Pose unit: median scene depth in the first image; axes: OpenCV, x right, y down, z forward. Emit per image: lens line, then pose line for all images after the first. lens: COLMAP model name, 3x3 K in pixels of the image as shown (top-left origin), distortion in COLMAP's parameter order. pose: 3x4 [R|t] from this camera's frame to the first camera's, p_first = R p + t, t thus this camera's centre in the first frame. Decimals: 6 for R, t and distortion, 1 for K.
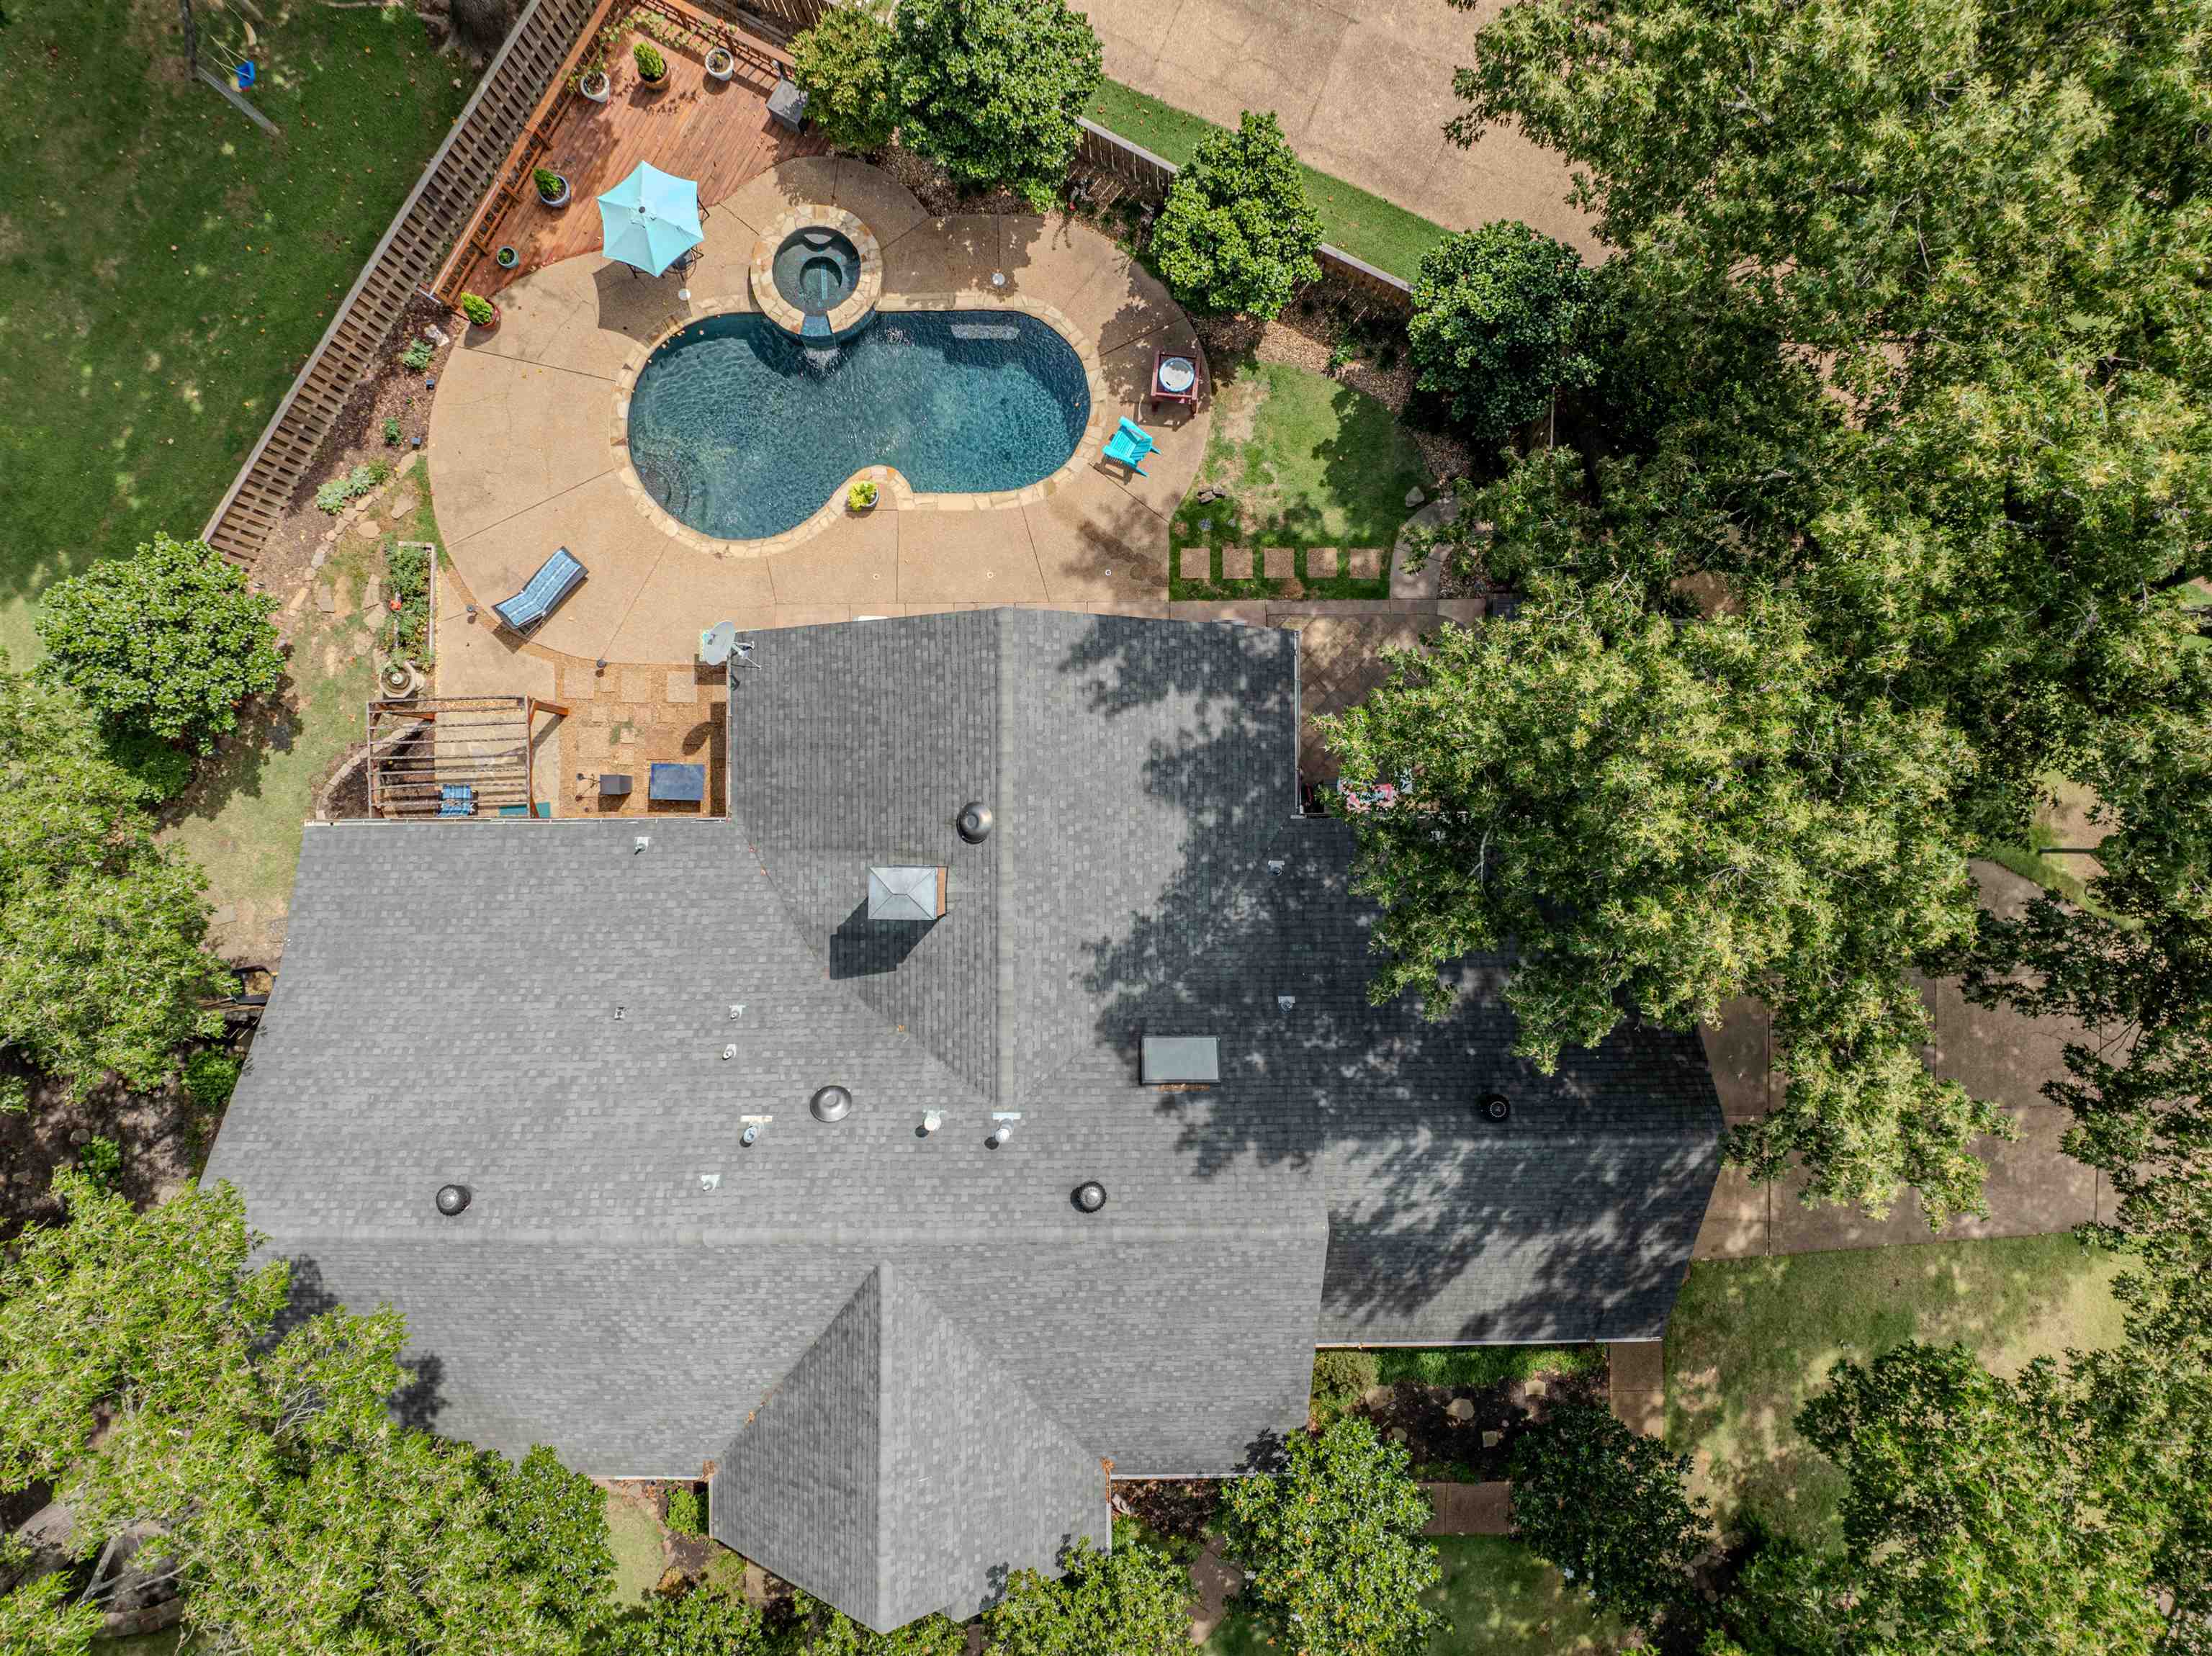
lens RADIAL K [[1594.6, 0, 1106.0], [0, 1594.6, 828.0], [0, 0, 1]] dist [-0.006147, -0.079044]
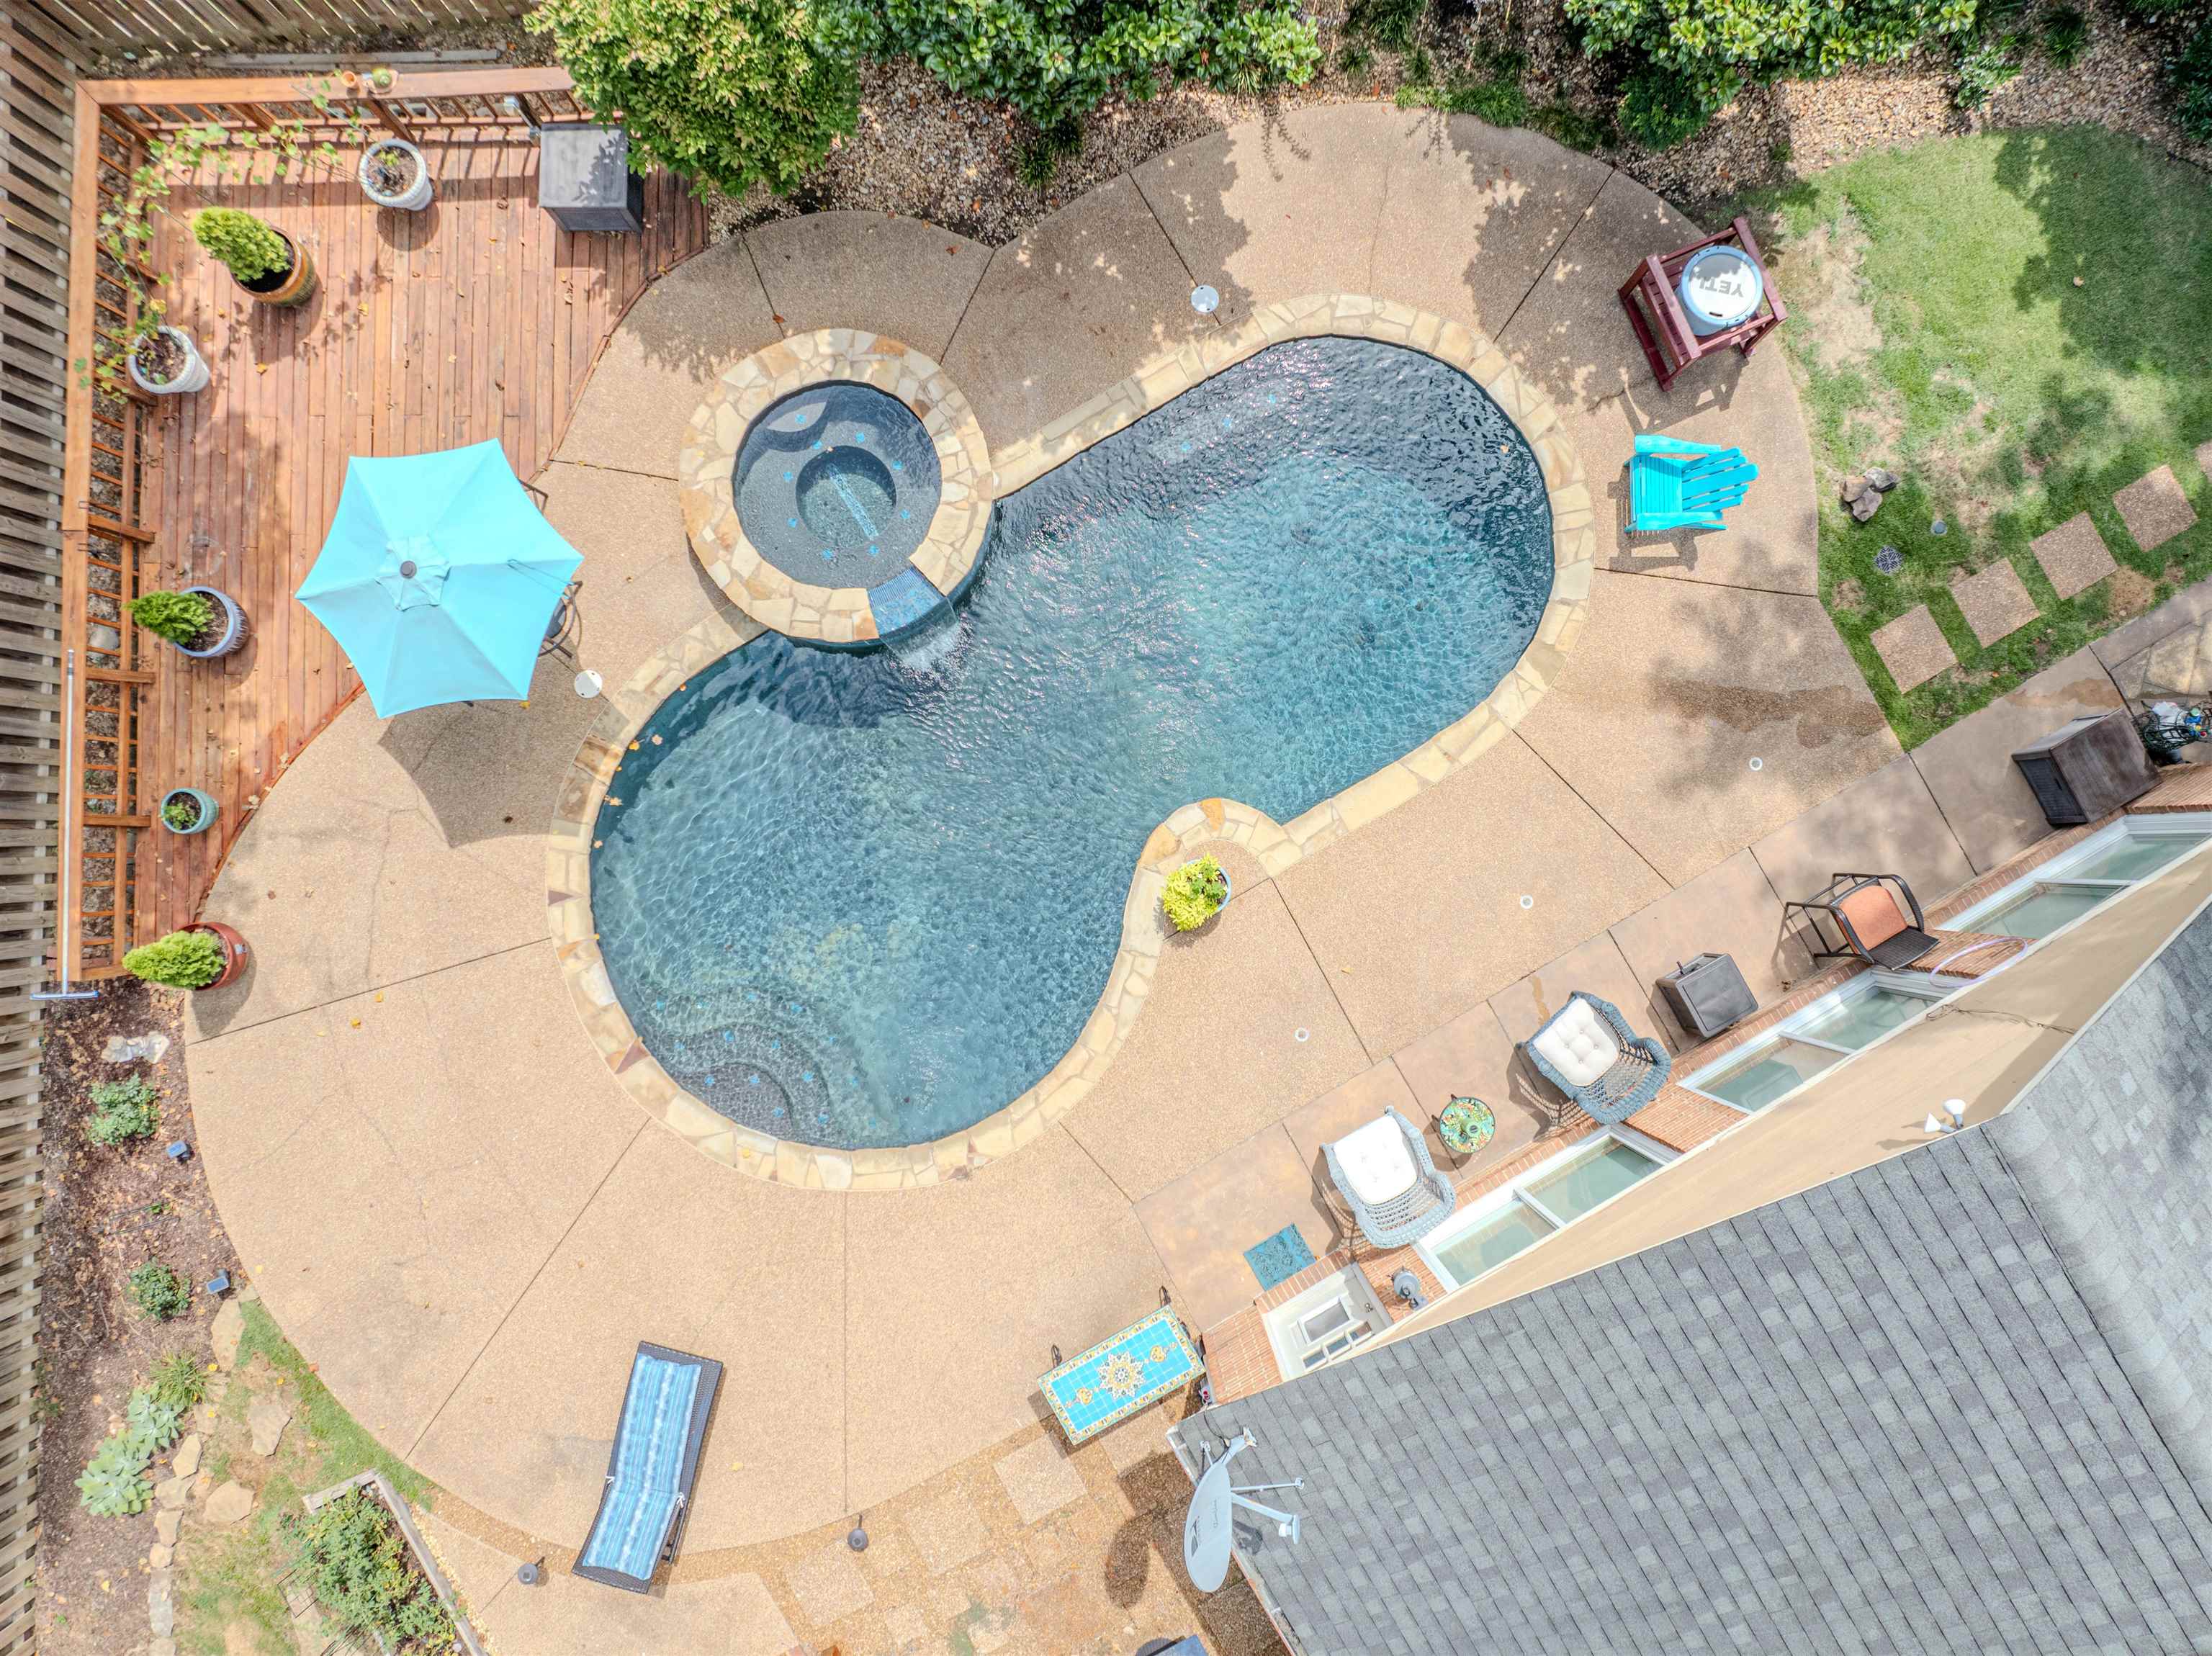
lens RADIAL K [[1557.8, 0, 1108.4], [0, 1557.8, 824.2], [0, 0, 1]] dist [-0.042988, 0.008954]
pose [[0.870014, -0.492873, 0.012301, -0.166820], [0.492789, 0.870099, 0.009311, -0.237329], [-0.015292, -0.002039, 0.999881, 0.577396]]
